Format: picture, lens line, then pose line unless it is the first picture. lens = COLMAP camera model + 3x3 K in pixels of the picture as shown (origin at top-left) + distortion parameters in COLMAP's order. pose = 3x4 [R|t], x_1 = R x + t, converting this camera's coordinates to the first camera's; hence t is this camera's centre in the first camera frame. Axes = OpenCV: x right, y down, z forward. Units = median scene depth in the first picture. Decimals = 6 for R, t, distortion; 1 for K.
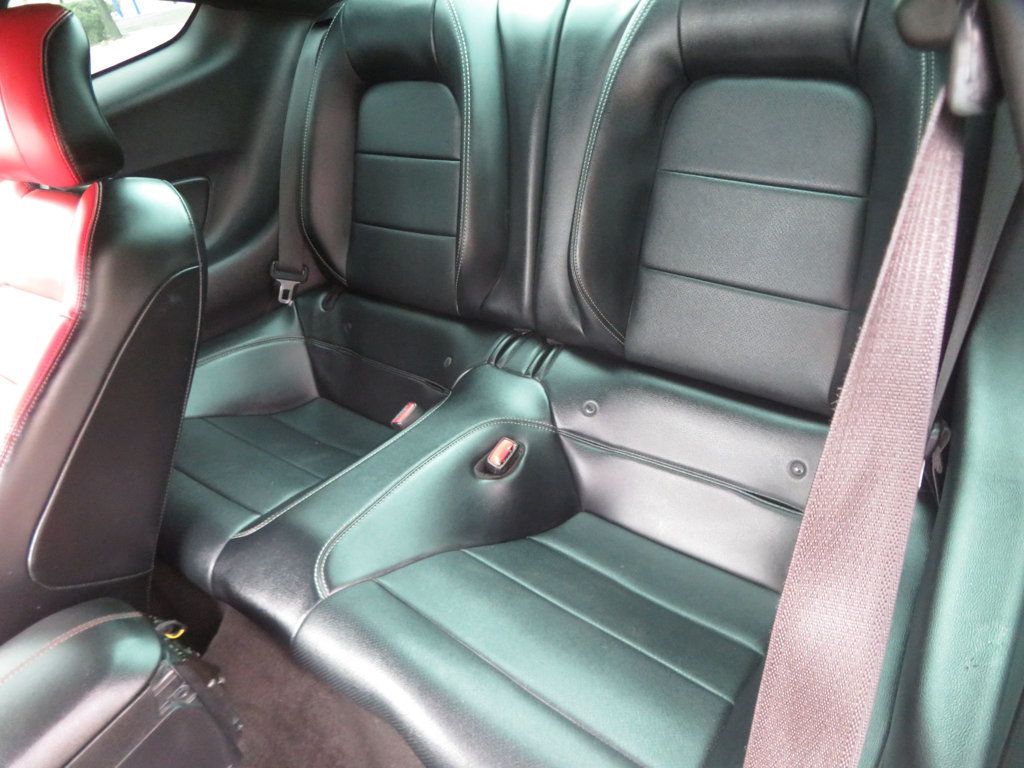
lens RADIAL K [[791.0, 0, 510.9], [0, 791.0, 381.8], [0, 0, 1]] dist [0.036684, 0.005225]
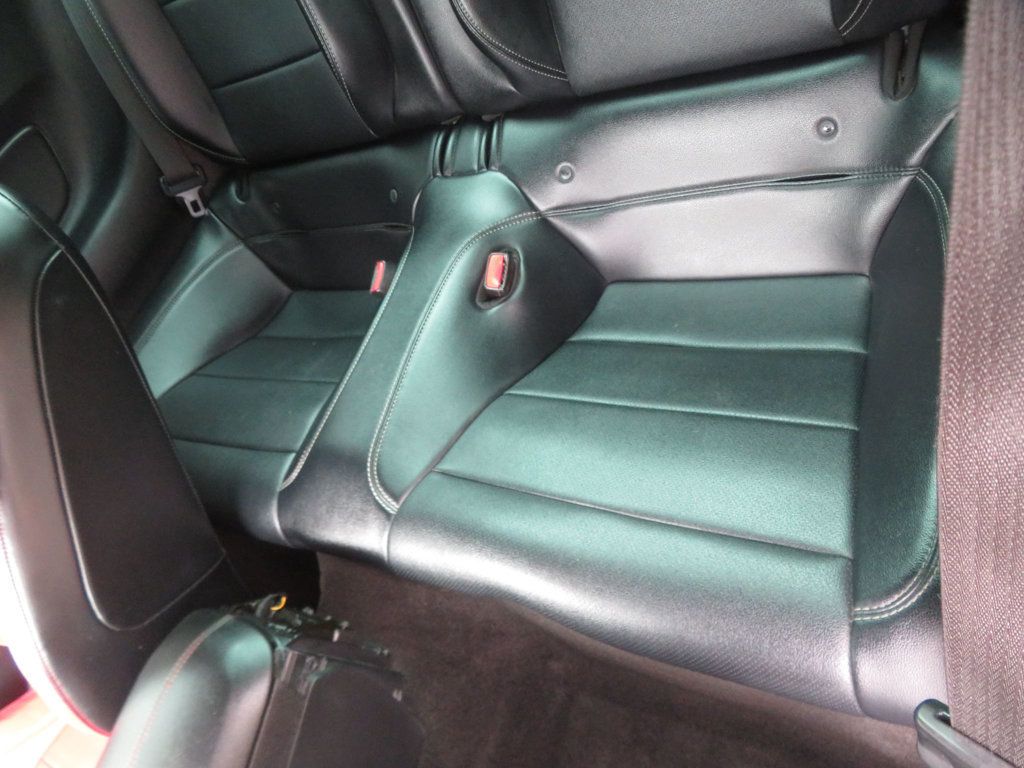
lens RADIAL K [[791.0, 0, 510.8], [0, 791.0, 384.2], [0, 0, 1]] dist [0.036684, 0.005225]
pose [[0.887141, -0.447717, -0.111936, 0.044833], [0.460599, 0.843844, 0.275273, -0.036847], [-0.028788, -0.295763, 0.954827, 0.139891]]
